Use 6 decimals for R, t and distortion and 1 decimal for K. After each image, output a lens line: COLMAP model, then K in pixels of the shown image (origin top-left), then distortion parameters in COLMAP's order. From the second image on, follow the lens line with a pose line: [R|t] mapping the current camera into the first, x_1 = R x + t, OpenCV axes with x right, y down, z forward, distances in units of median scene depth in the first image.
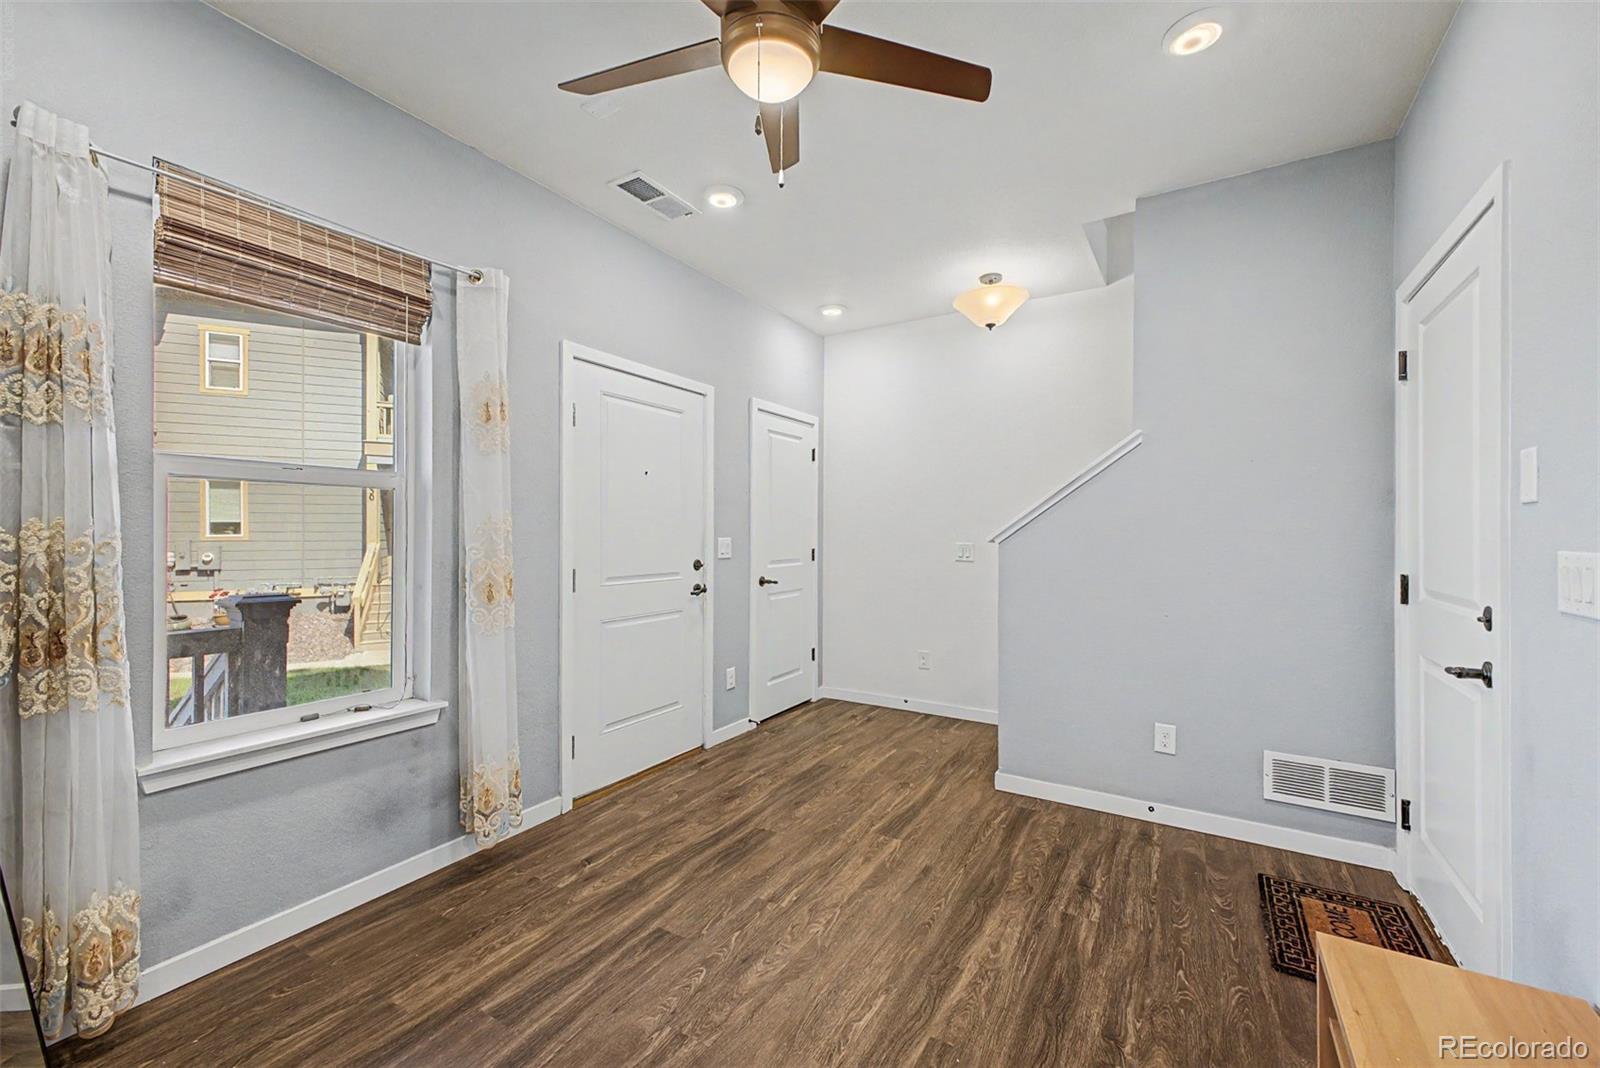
lens RADIAL K [[642.3, 0, 798.8], [0, 642.3, 524.3], [0, 0, 1]] dist [0.001675, -0.000001]
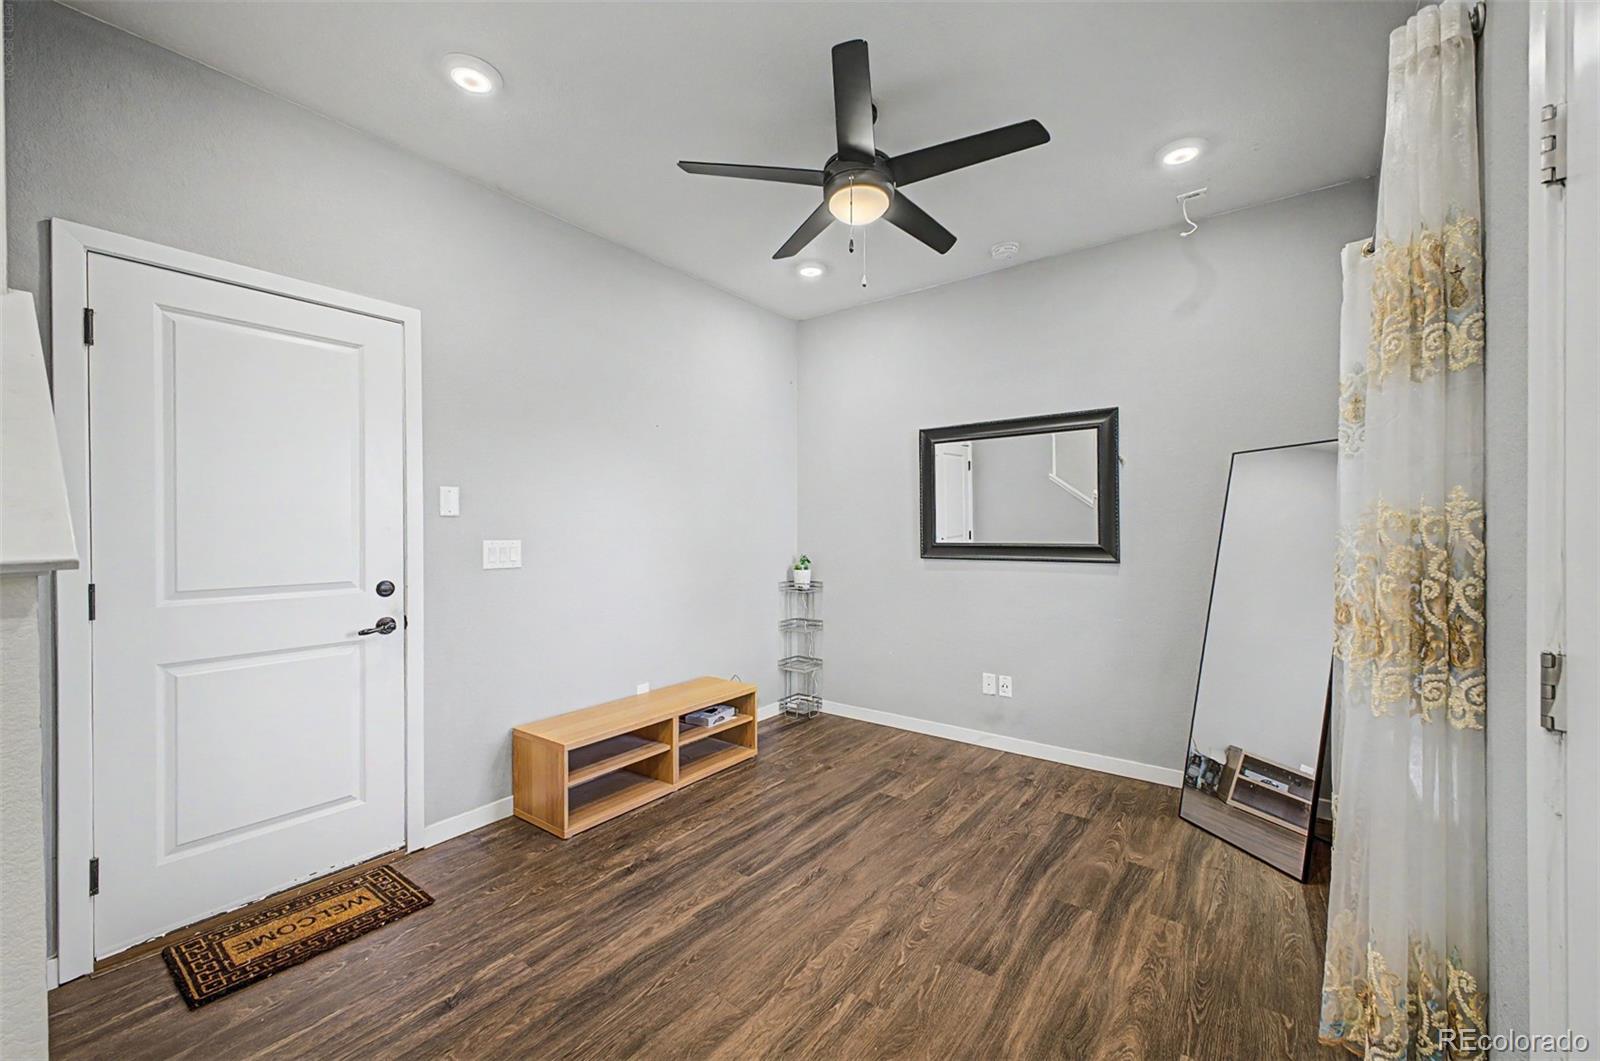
lens RADIAL K [[642.3, 0, 798.8], [0, 642.3, 520.8], [0, 0, 1]] dist [0.001675, -0.000001]
pose [[-0.995393, 0.004258, 0.095787, -0.042655], [0.002089, 0.999739, -0.022729, 0.018319], [-0.095859, -0.022424, -0.995142, 2.042745]]
